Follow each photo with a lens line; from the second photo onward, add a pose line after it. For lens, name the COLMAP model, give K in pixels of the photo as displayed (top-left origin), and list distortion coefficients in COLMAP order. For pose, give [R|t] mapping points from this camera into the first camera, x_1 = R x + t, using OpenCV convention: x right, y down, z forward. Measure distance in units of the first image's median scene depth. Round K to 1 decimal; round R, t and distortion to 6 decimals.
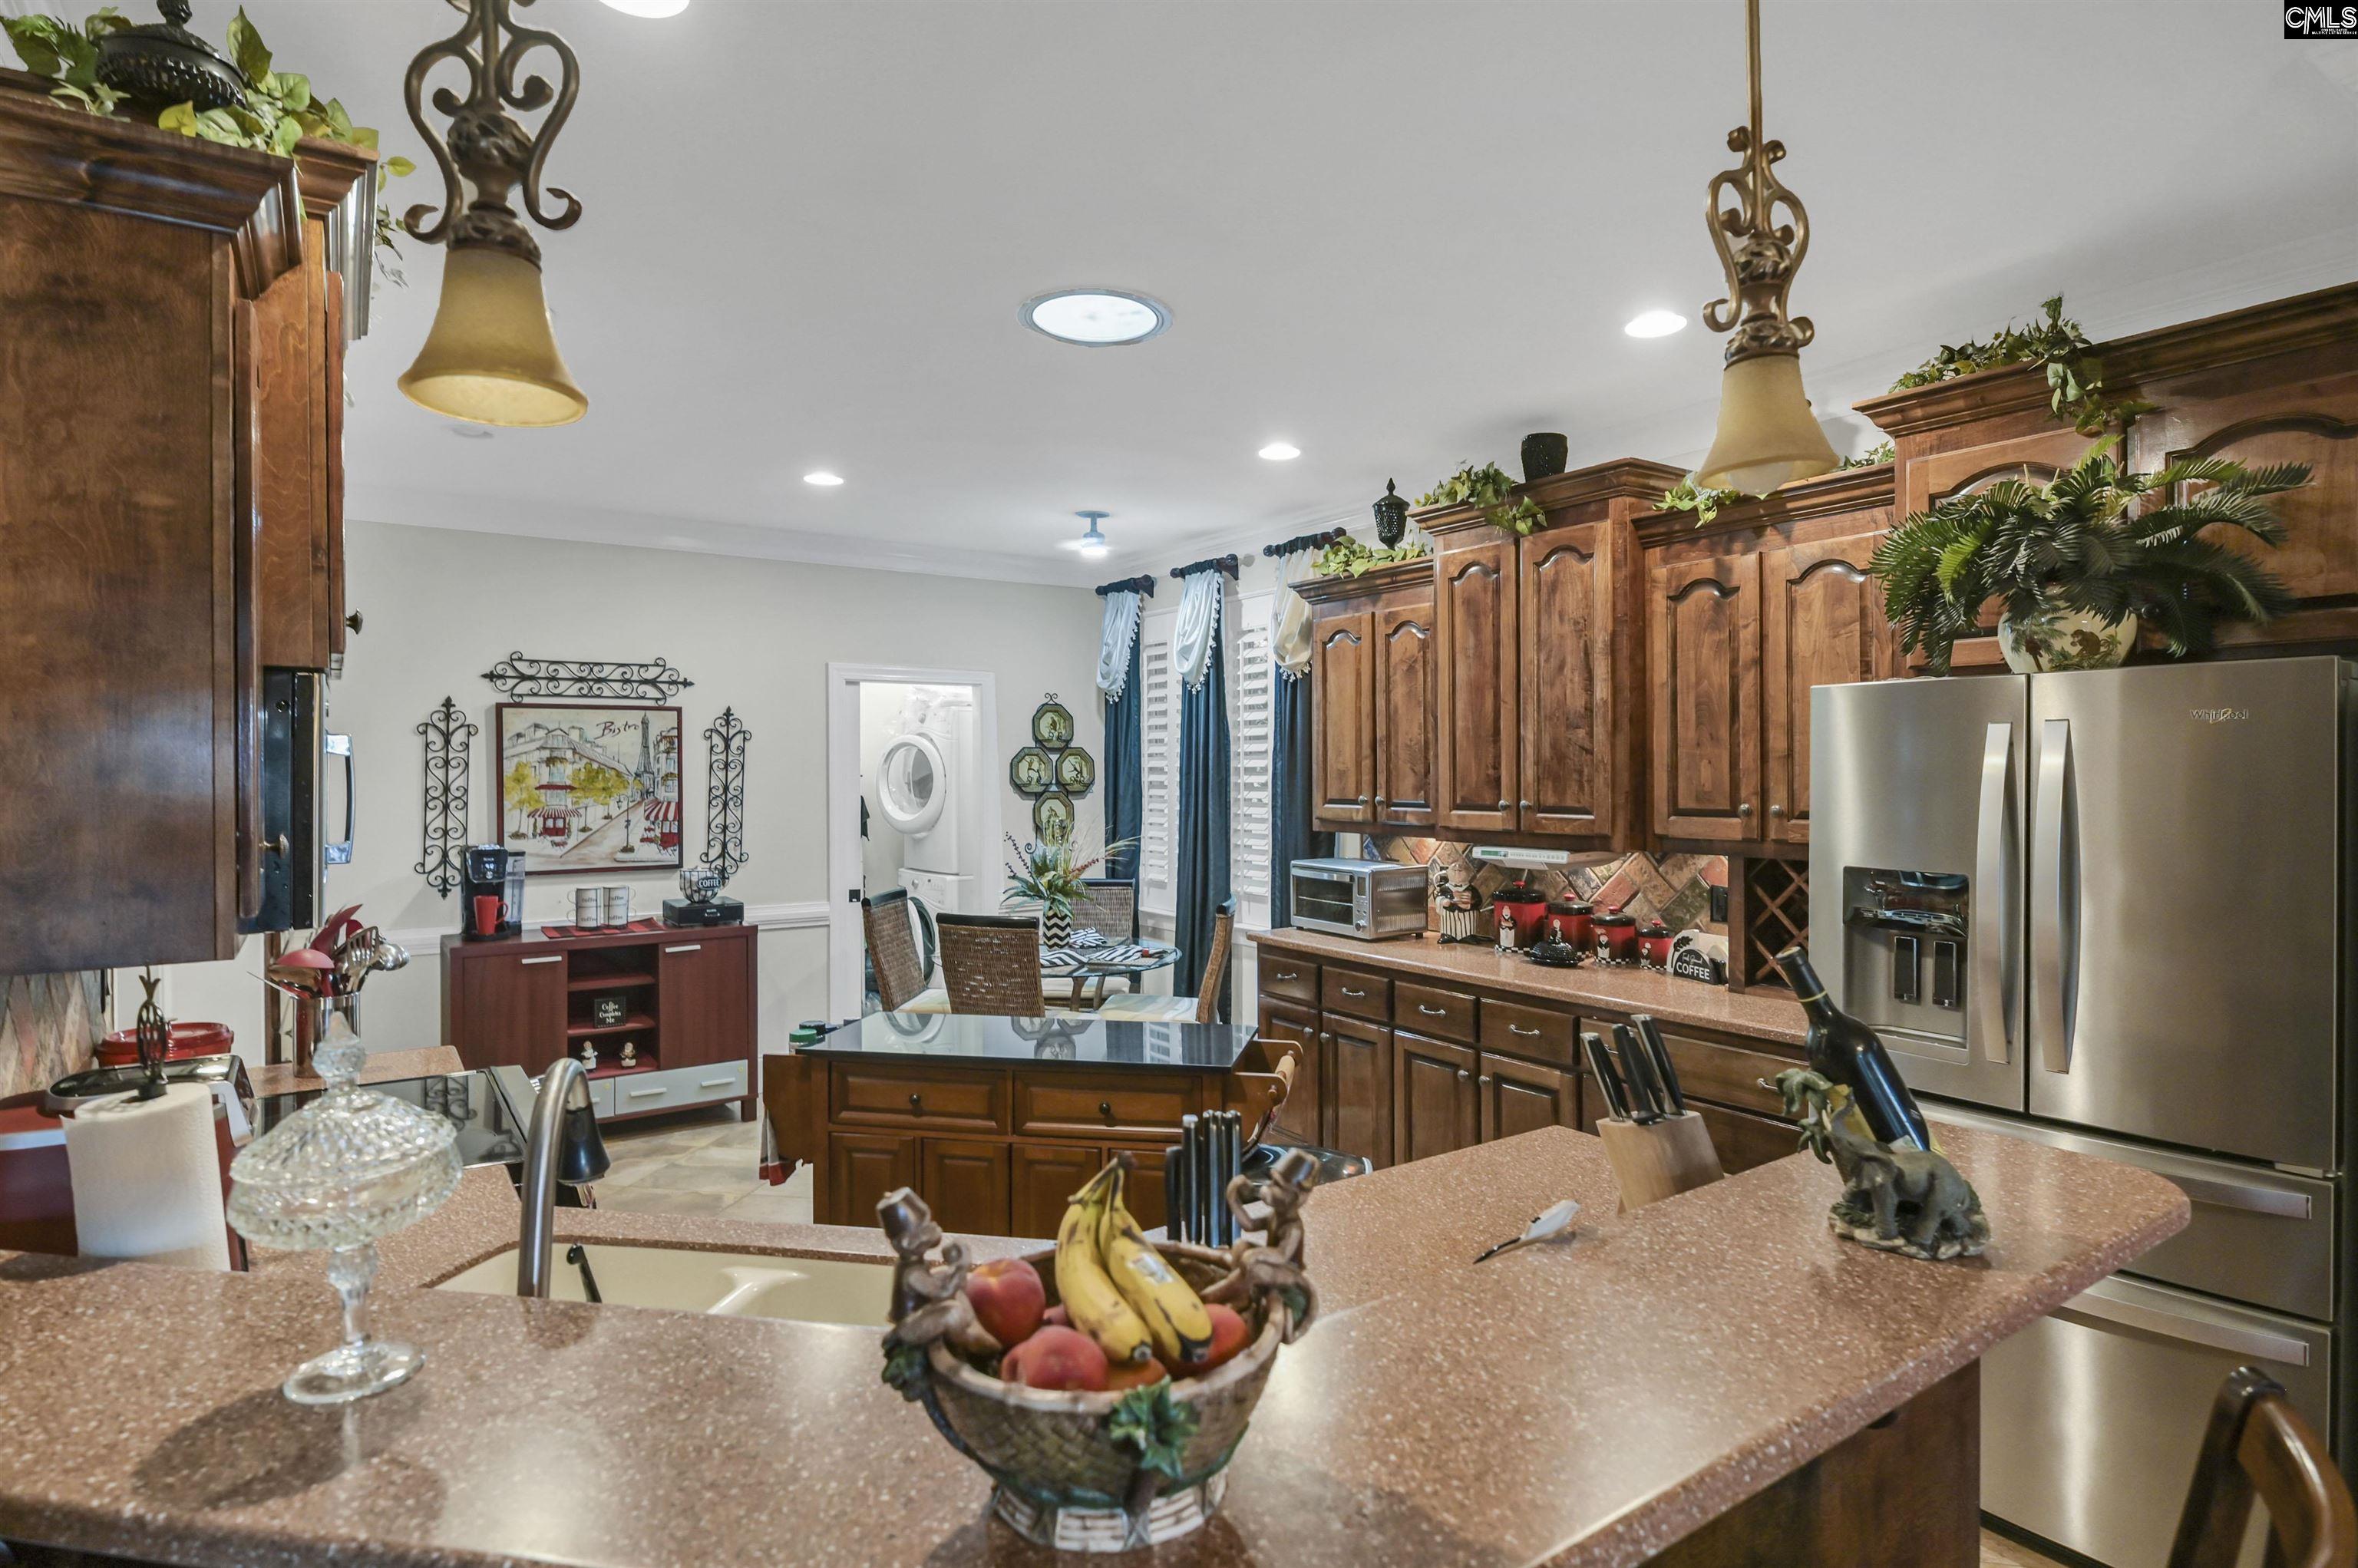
lens RADIAL K [[1242.2, 0, 1179.3], [0, 1242.2, 781.0], [0, 0, 1]] dist [0.003309, -0.008774]
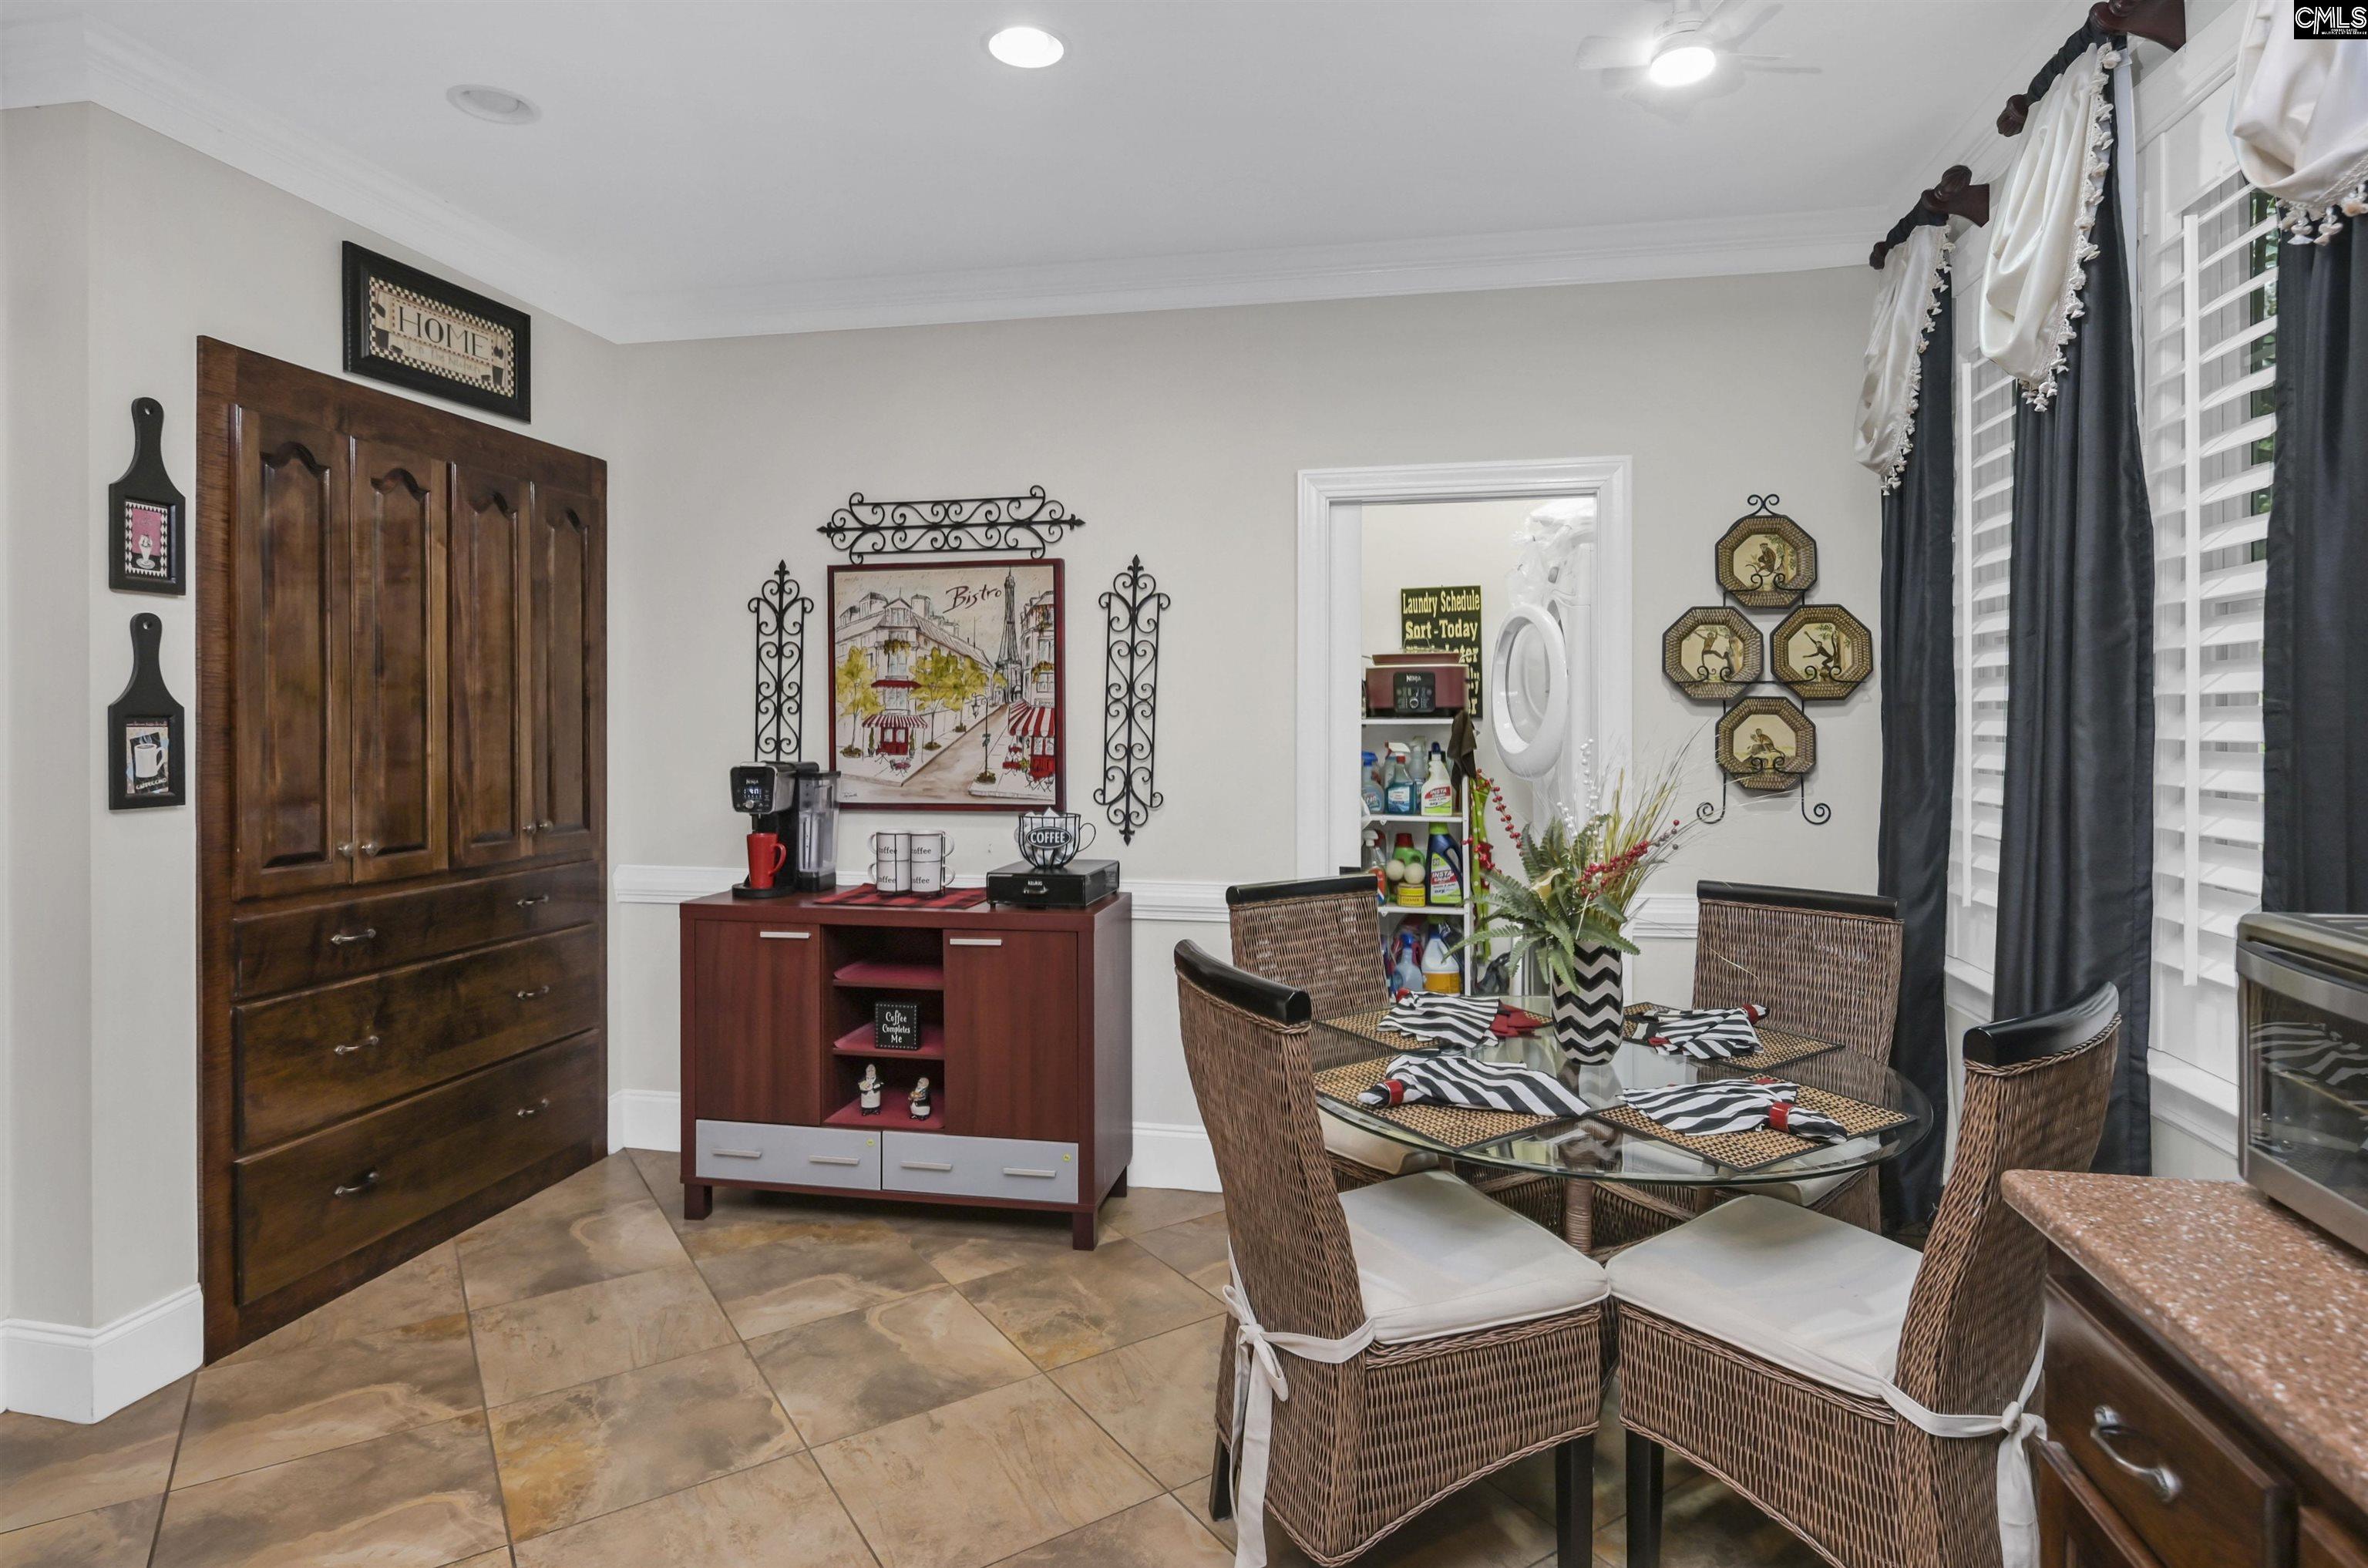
lens RADIAL K [[1222.1, 0, 1224.2], [0, 1222.1, 730.9], [0, 0, 1]] dist [0.008694, -0.011275]
pose [[0.708661, 0.007035, -0.705514, 0.108807], [-0.007502, 0.999969, 0.002435, 0.028308], [0.705509, 0.003567, 0.708692, 0.646117]]
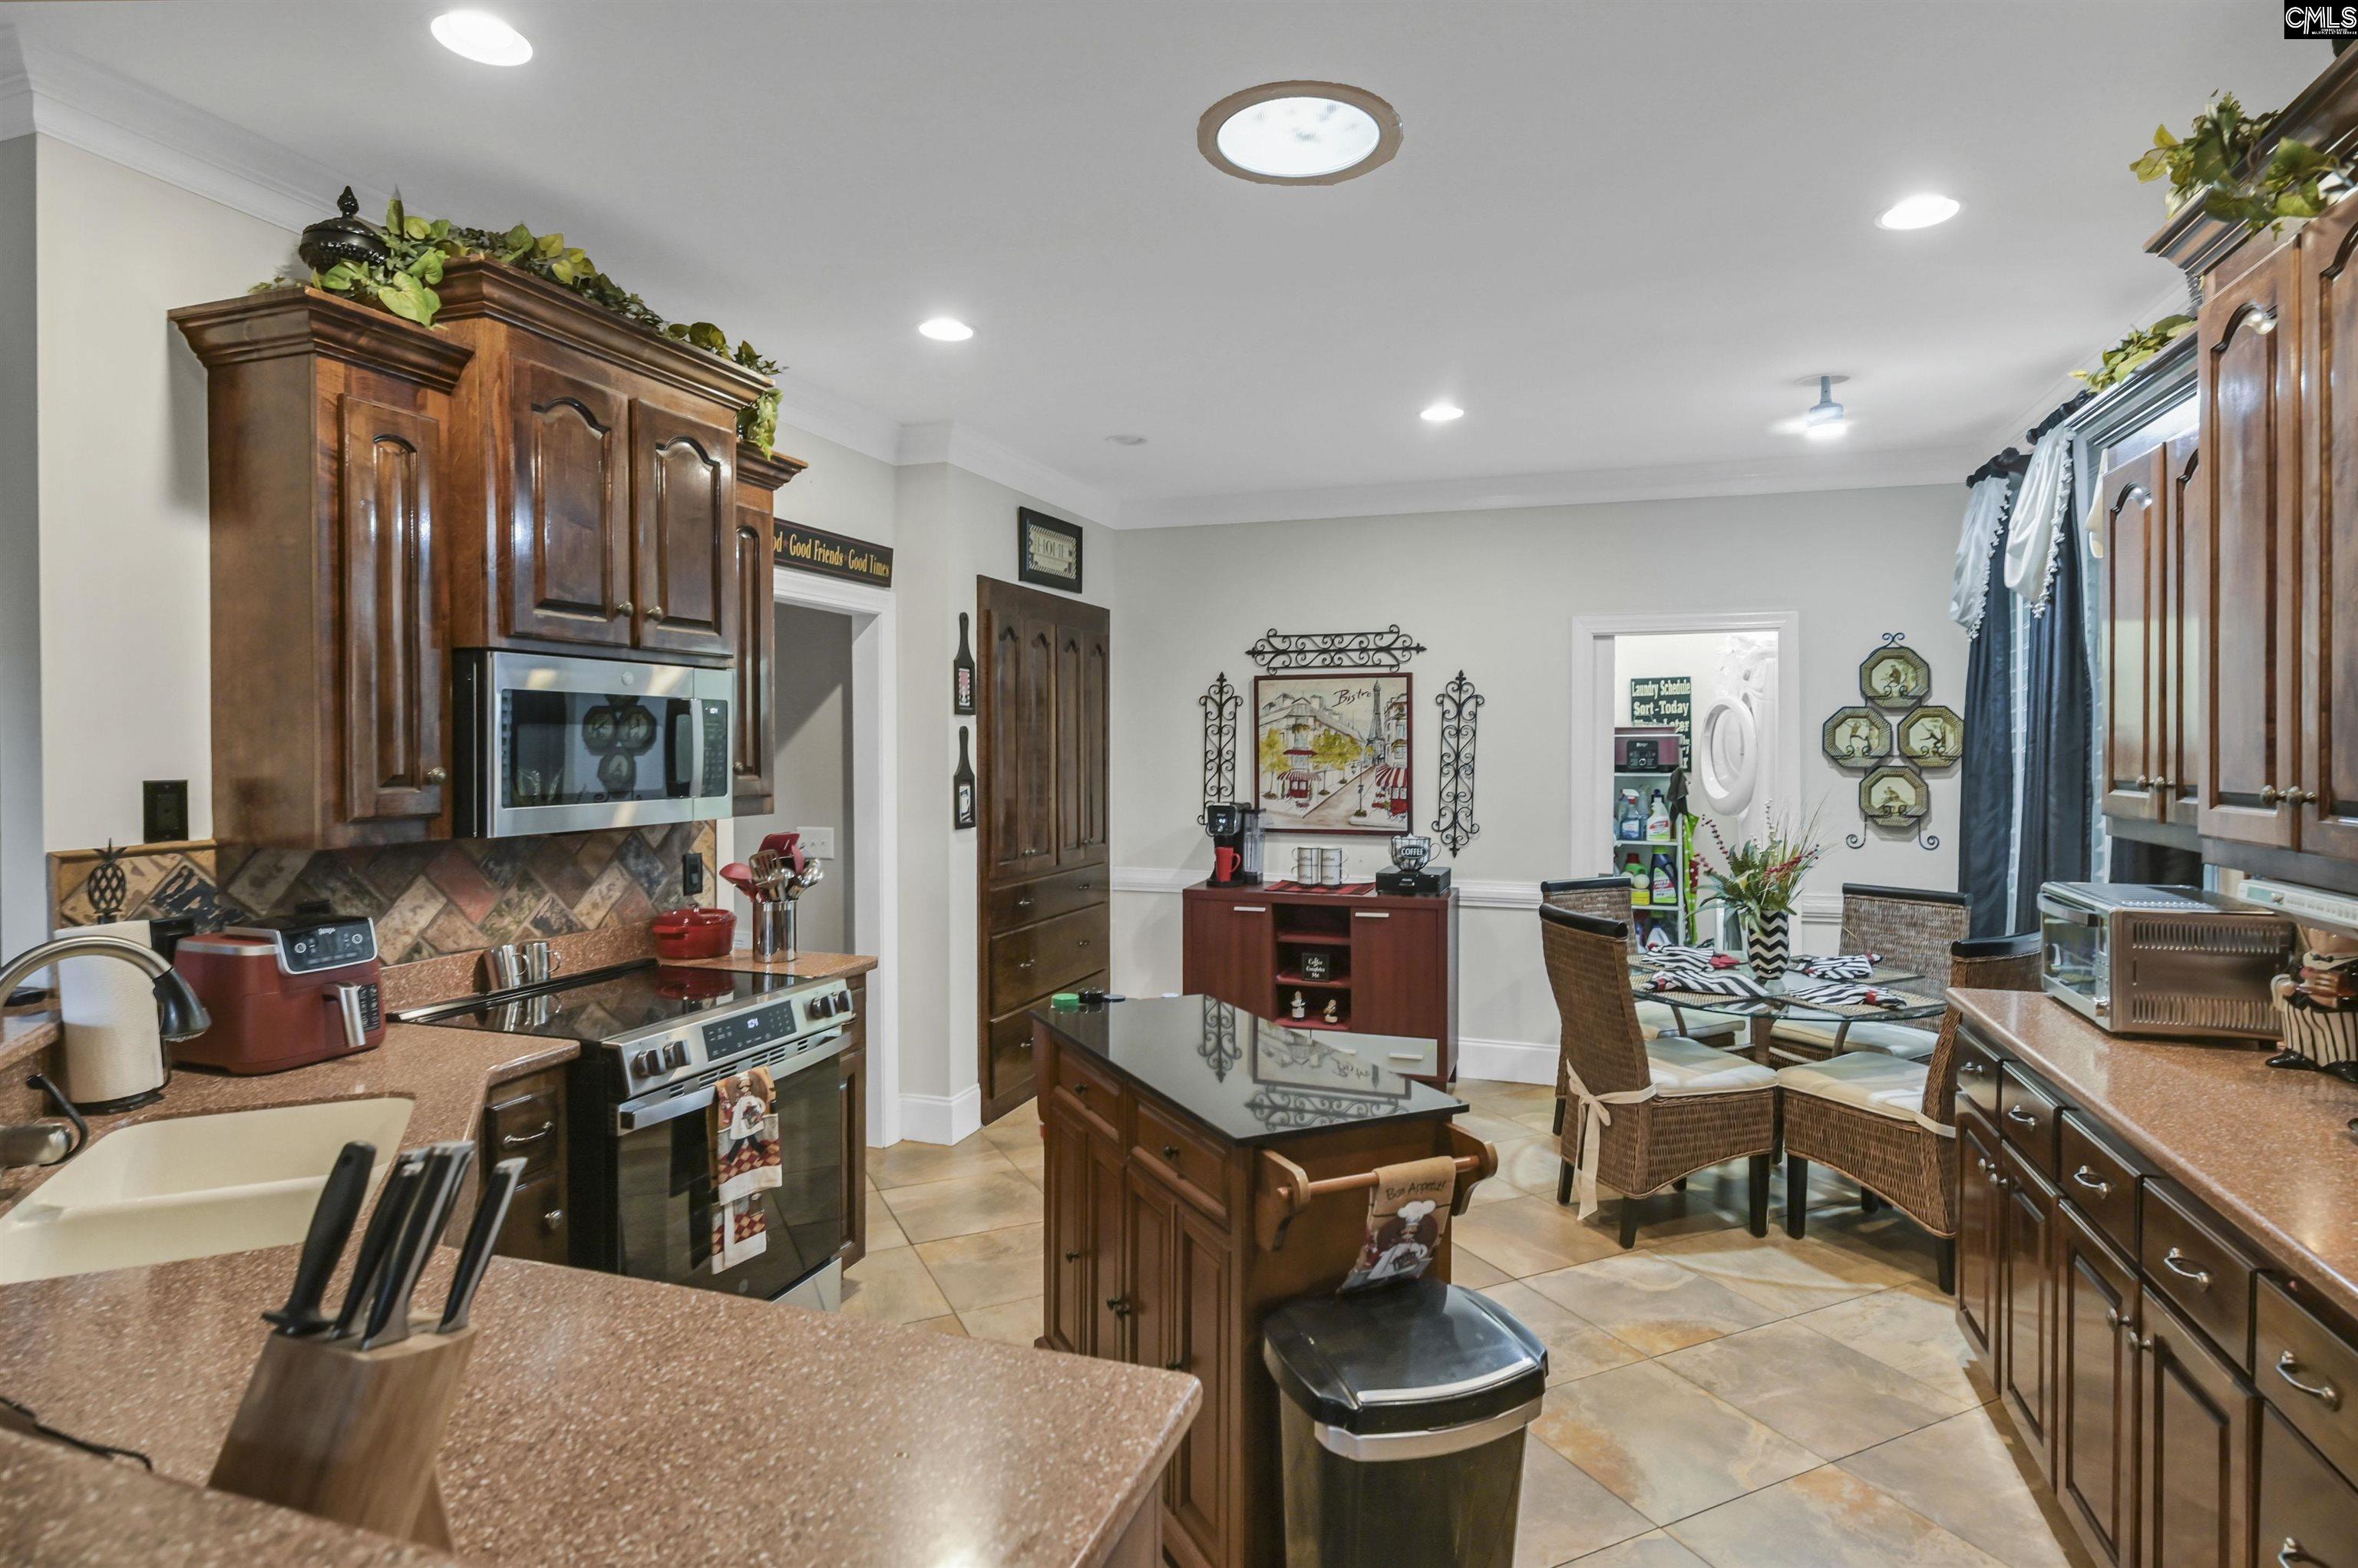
lens RADIAL K [[1242.2, 0, 1186.7], [0, 1242.2, 766.4], [0, 0, 1]] dist [0.003309, -0.008774]
pose [[0.591368, 0.016026, -0.806243, 0.309222], [-0.007958, 0.999870, 0.014039, 0.002799], [0.806363, -0.001886, 0.591418, 0.283374]]
